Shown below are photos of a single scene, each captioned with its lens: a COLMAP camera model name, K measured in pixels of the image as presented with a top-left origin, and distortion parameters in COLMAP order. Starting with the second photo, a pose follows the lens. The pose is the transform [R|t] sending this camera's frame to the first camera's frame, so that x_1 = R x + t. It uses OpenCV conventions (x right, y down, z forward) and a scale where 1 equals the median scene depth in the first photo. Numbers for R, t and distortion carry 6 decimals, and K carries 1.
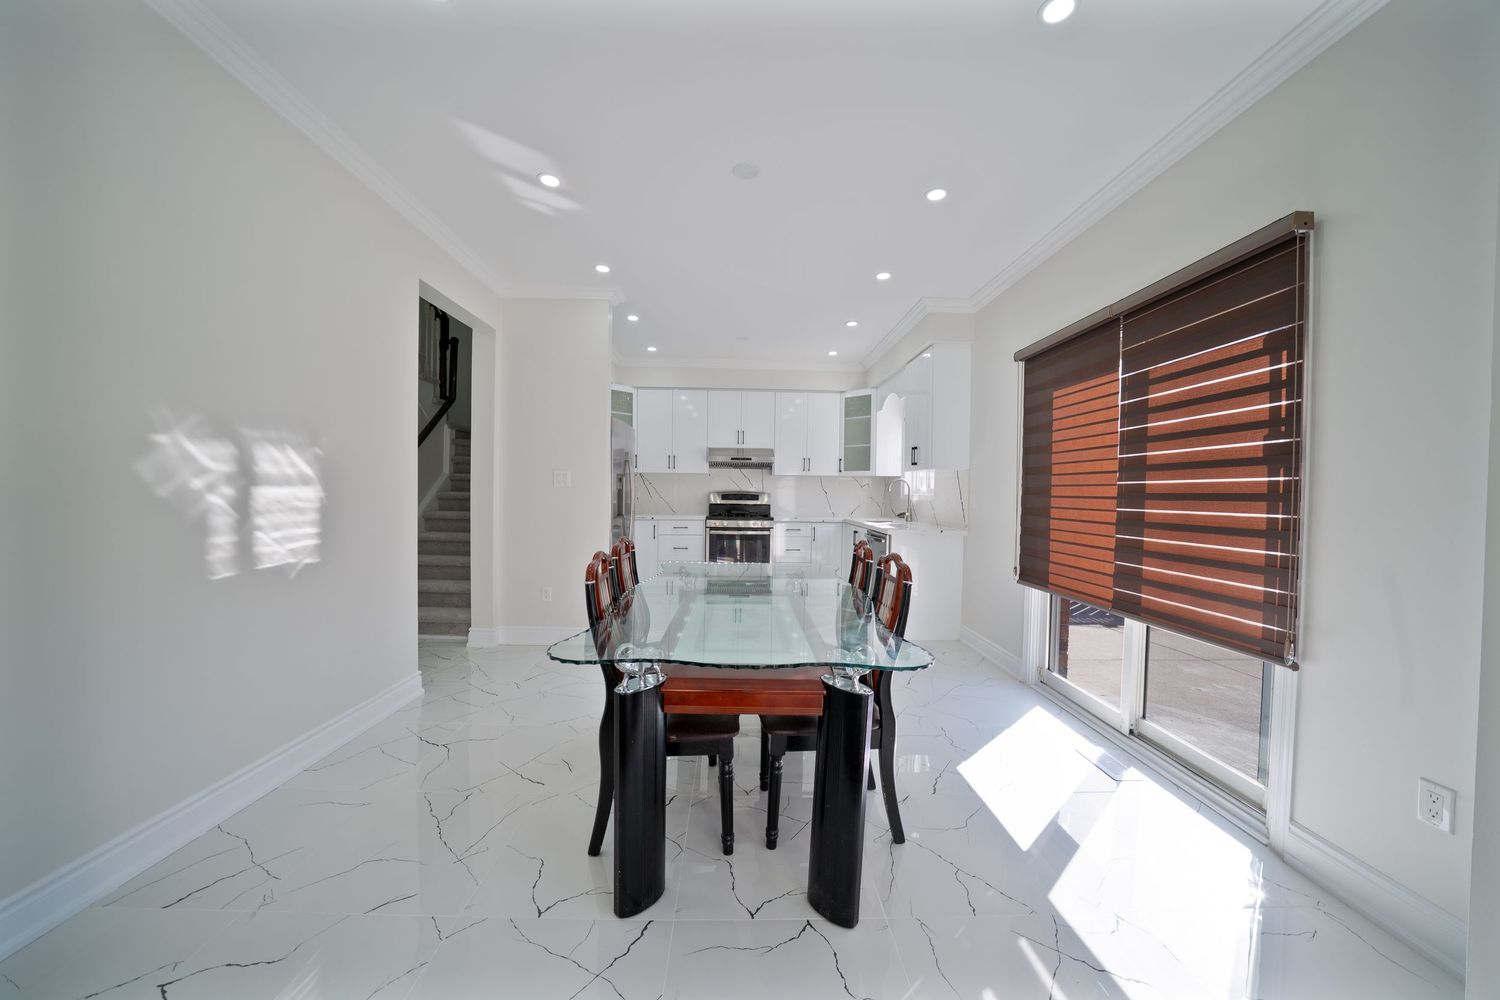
lens RADIAL K [[521.2, 0, 742.8], [0, 521.2, 509.8], [0, 0, 1]] dist [-0.018479, 0.000105]
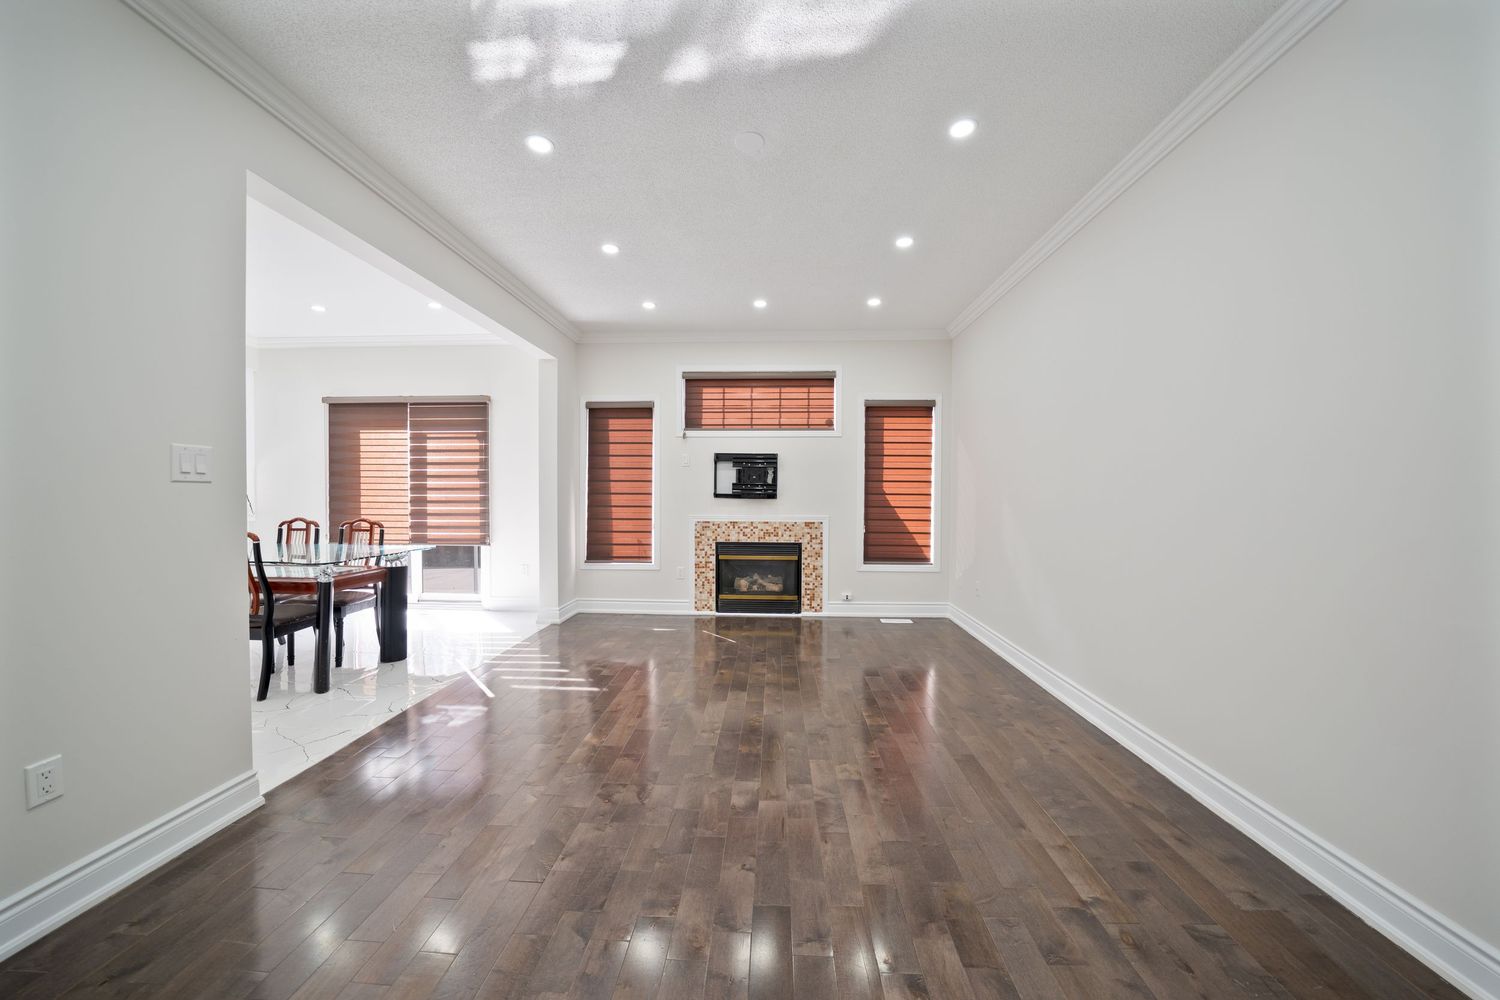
lens RADIAL K [[521.2, 0, 749.7], [0, 521.2, 495.9], [0, 0, 1]] dist [-0.018479, 0.000105]
pose [[0.056102, -0.013419, 0.998335, -1.305227], [0.032262, 0.999412, 0.011621, 0.021450], [-0.997904, 0.031556, 0.056502, -0.496595]]
